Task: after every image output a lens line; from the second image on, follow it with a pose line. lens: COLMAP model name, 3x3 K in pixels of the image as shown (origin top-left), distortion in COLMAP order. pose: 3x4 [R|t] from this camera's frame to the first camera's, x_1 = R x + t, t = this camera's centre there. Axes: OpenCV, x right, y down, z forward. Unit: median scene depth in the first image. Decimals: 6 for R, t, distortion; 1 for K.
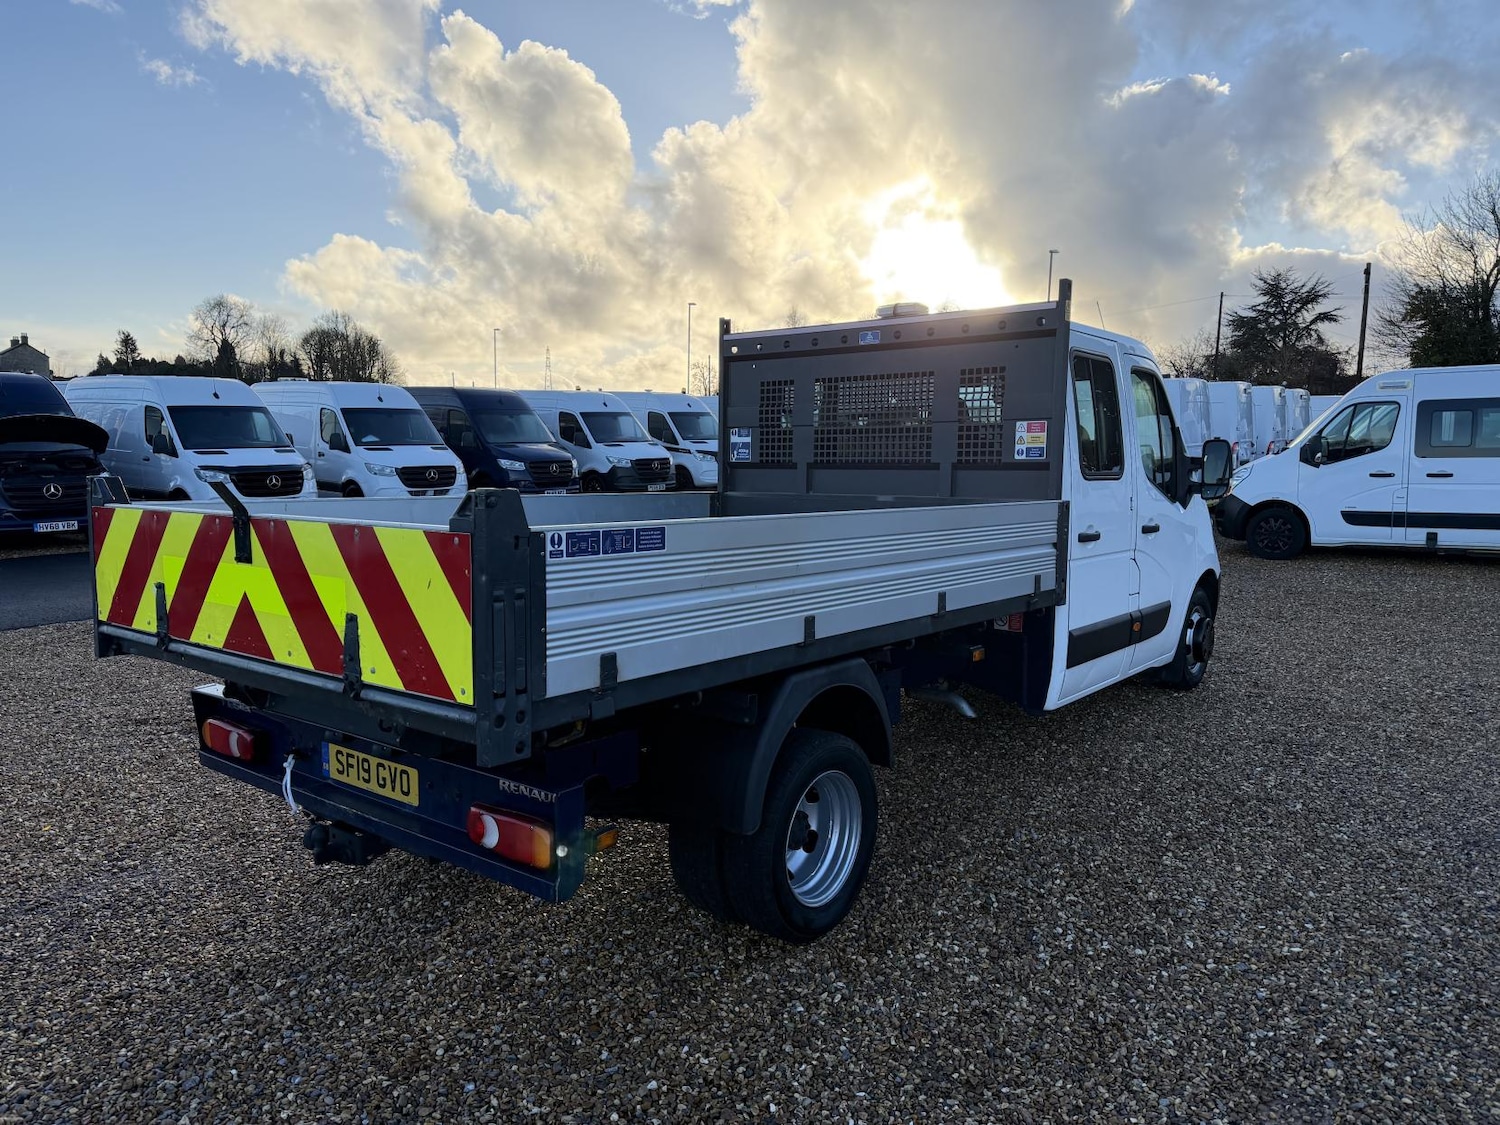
lens RADIAL K [[1053.5, 0, 746.8], [0, 1053.5, 564.1], [0, 0, 1]] dist [0.051500, -0.059977]
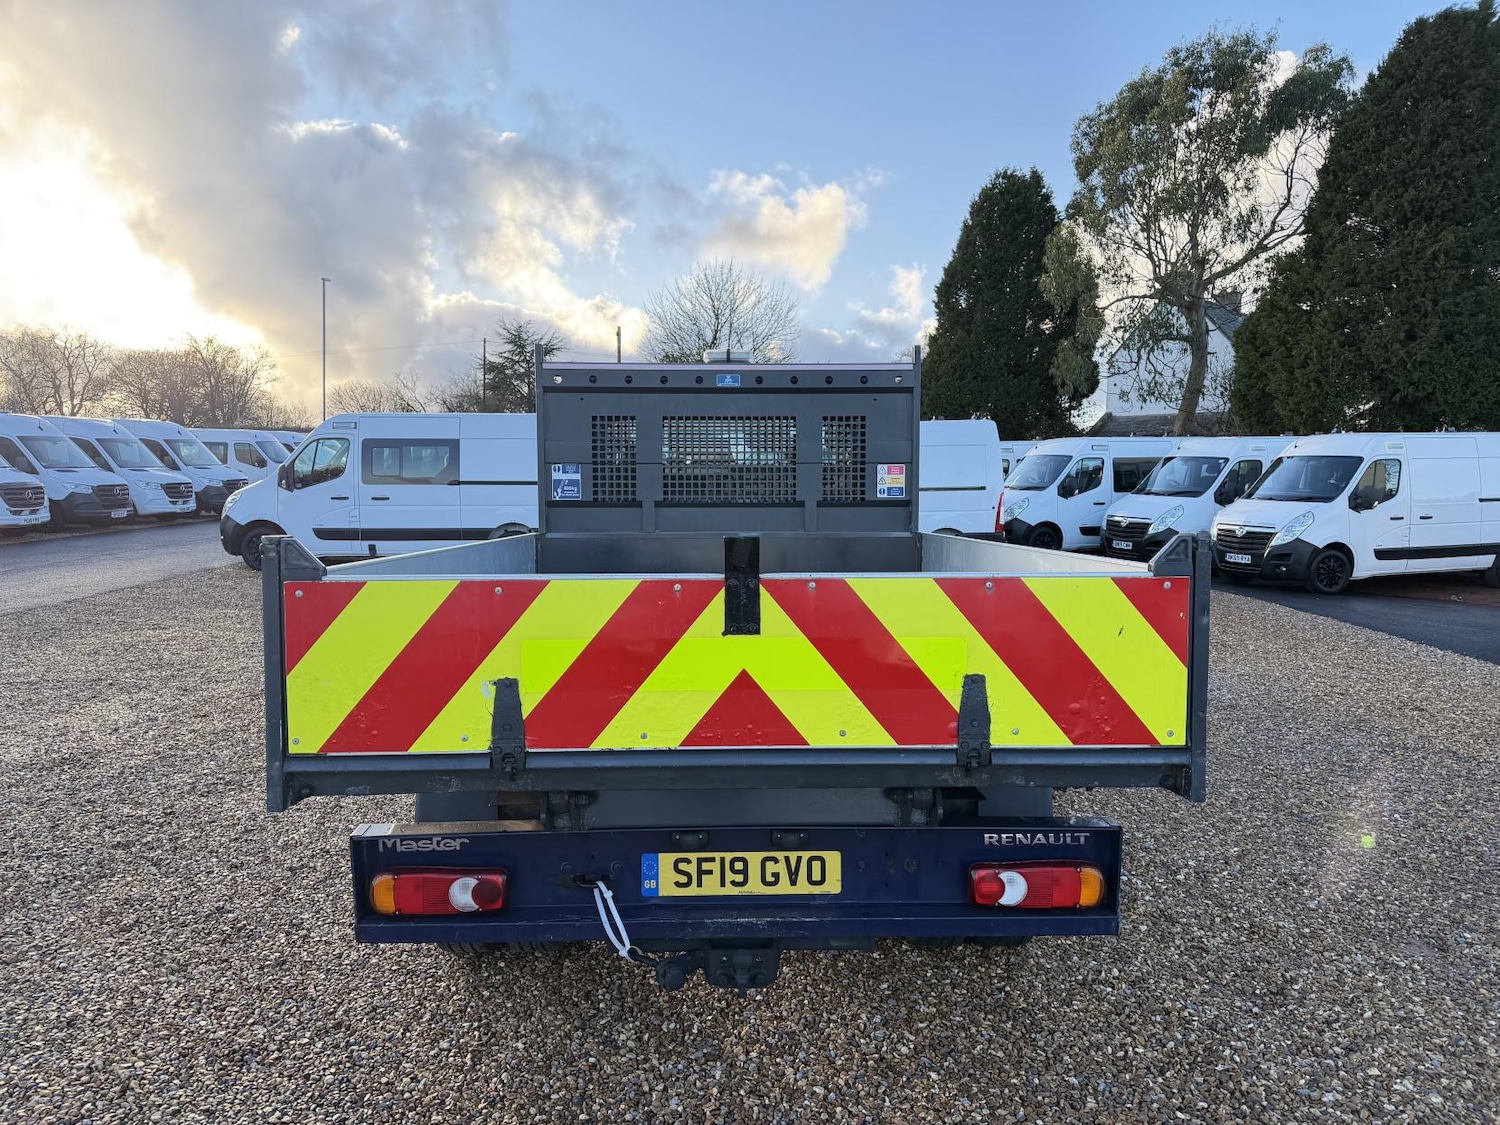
lens RADIAL K [[1053.5, 0, 749.1], [0, 1053.5, 564.2], [0, 0, 1]] dist [0.051500, -0.059977]
pose [[0.762759, -0.043767, 0.645200, -0.596506], [0.063204, 0.997976, -0.007022, -0.029178], [-0.643587, 0.046135, 0.763981, 0.229524]]
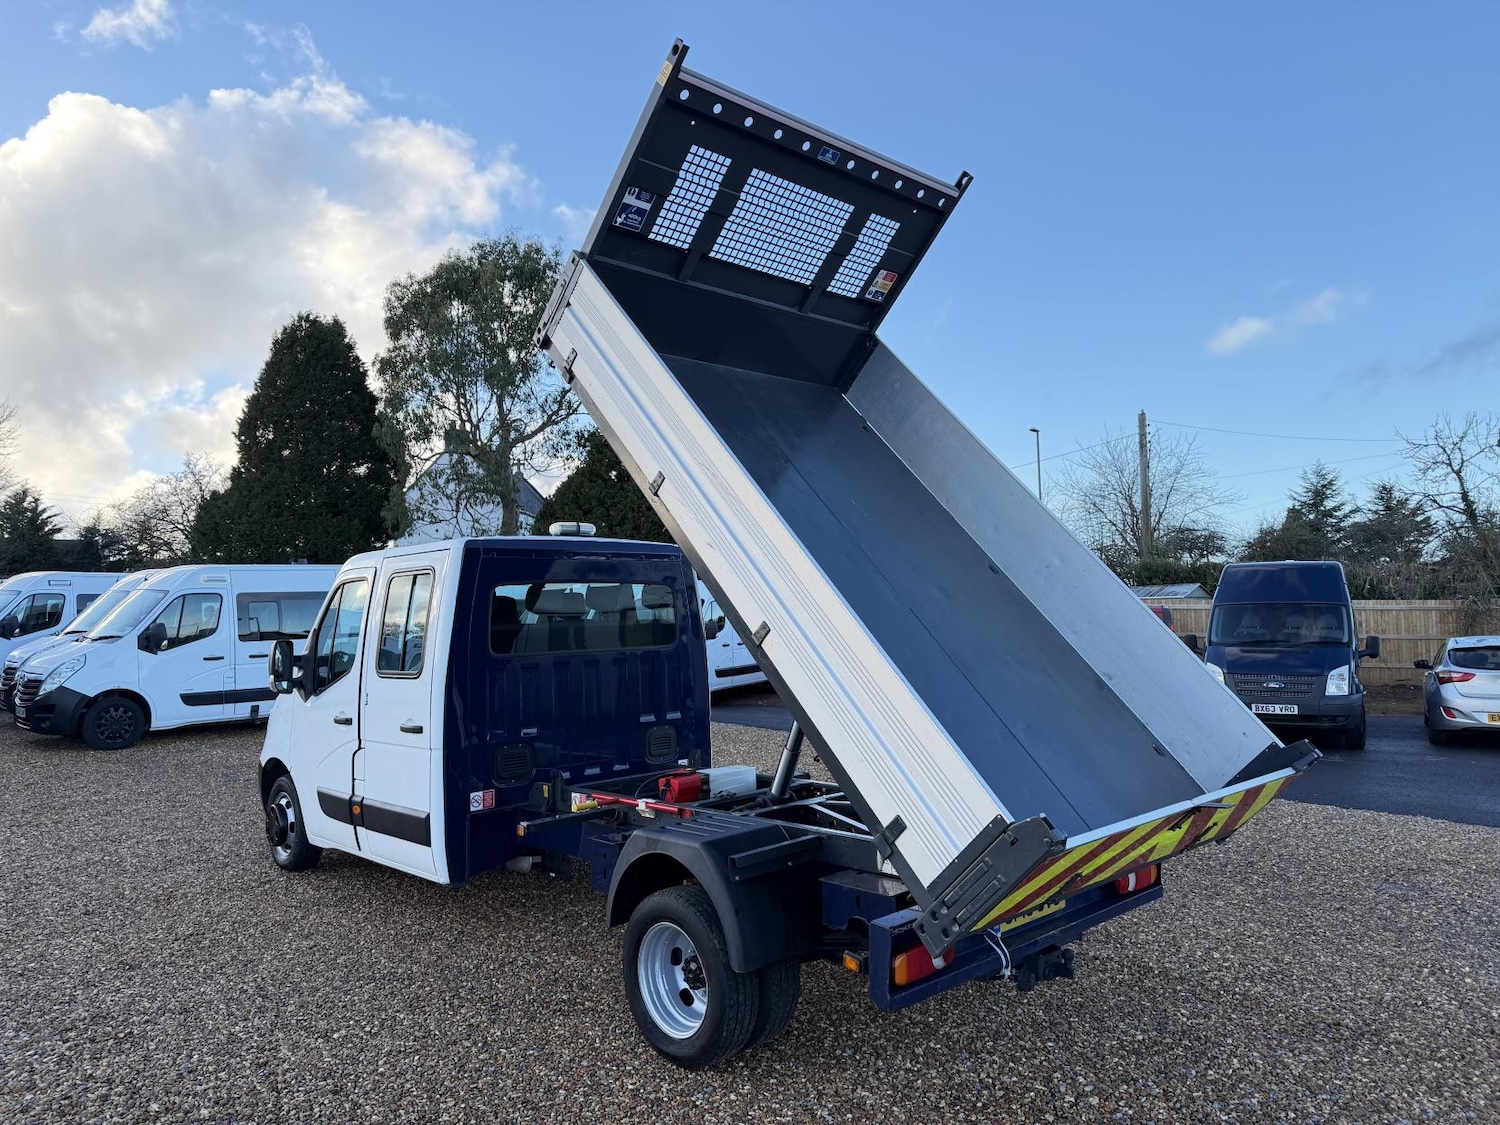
lens RADIAL K [[1053.5, 0, 744.7], [0, 1053.5, 561.1], [0, 0, 1]] dist [0.051500, -0.059977]
pose [[0.146847, 0.049323, 0.987929, -1.146579], [0.119686, 0.990532, -0.067243, -0.115685], [-0.981892, 0.128115, 0.139553, 0.744717]]
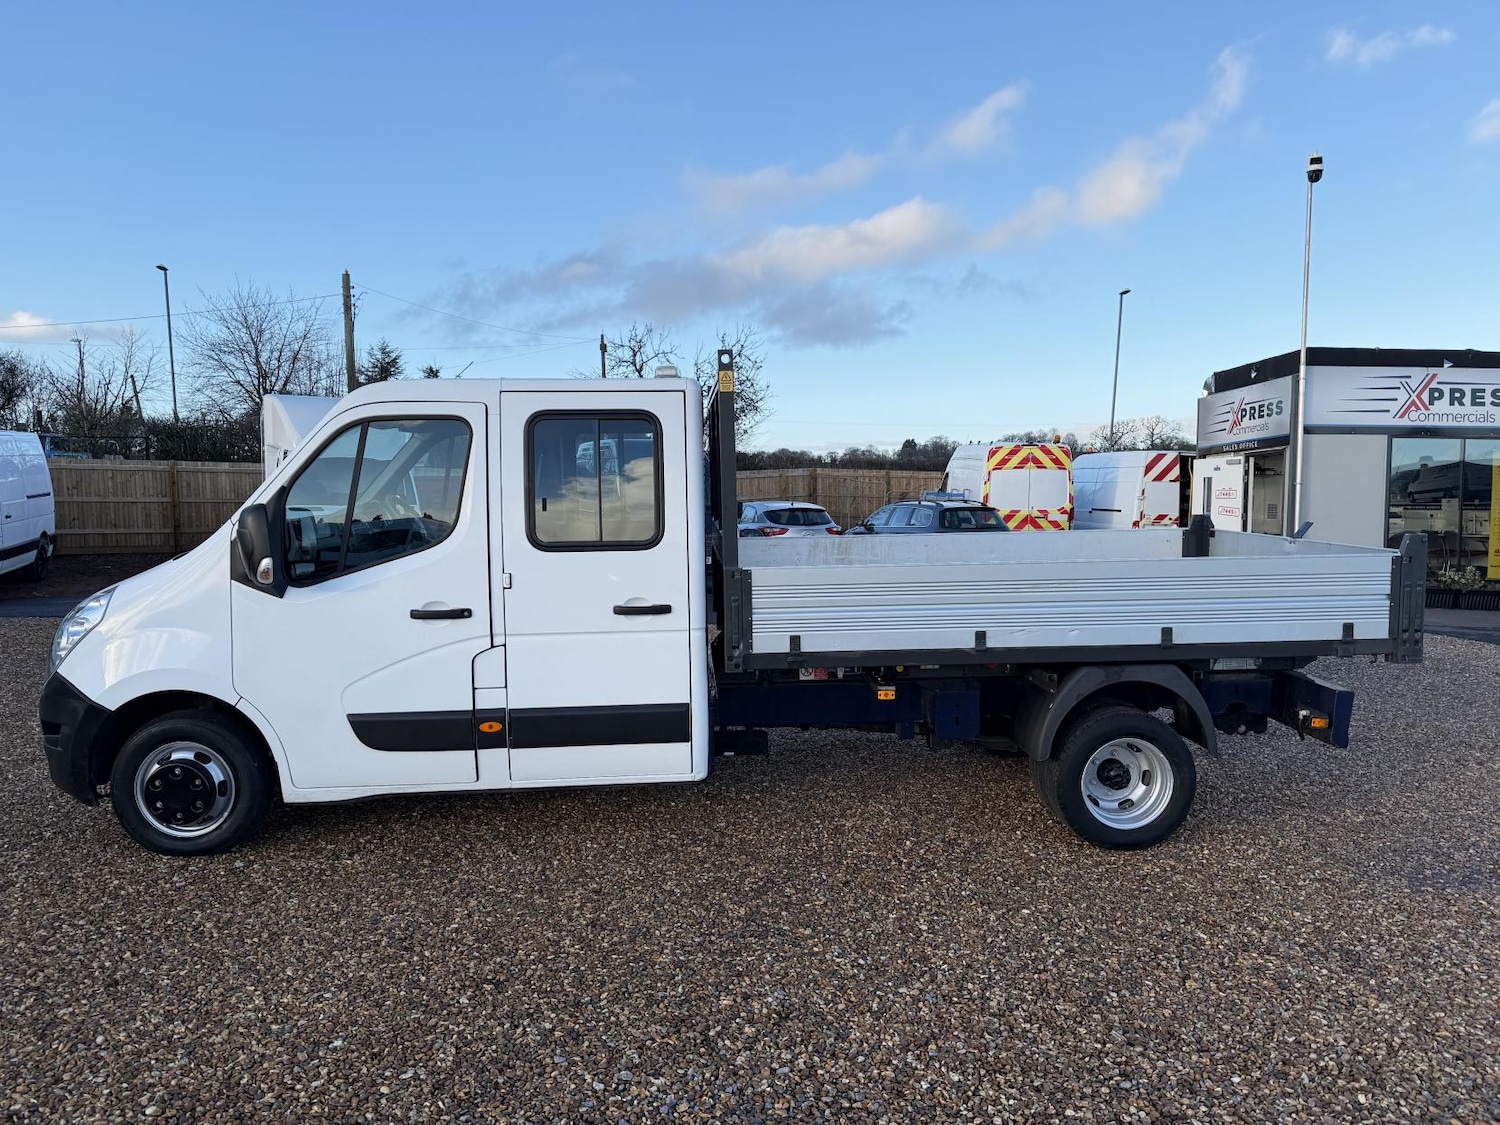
lens RADIAL K [[1053.5, 0, 741.4], [0, 1053.5, 570.9], [0, 0, 1]] dist [0.051500, -0.059977]
pose [[-0.673245, -0.065374, 0.736524, -0.766577], [0.077081, 0.984452, 0.157839, -0.238437], [-0.735391, 0.163036, -0.657738, 1.912562]]
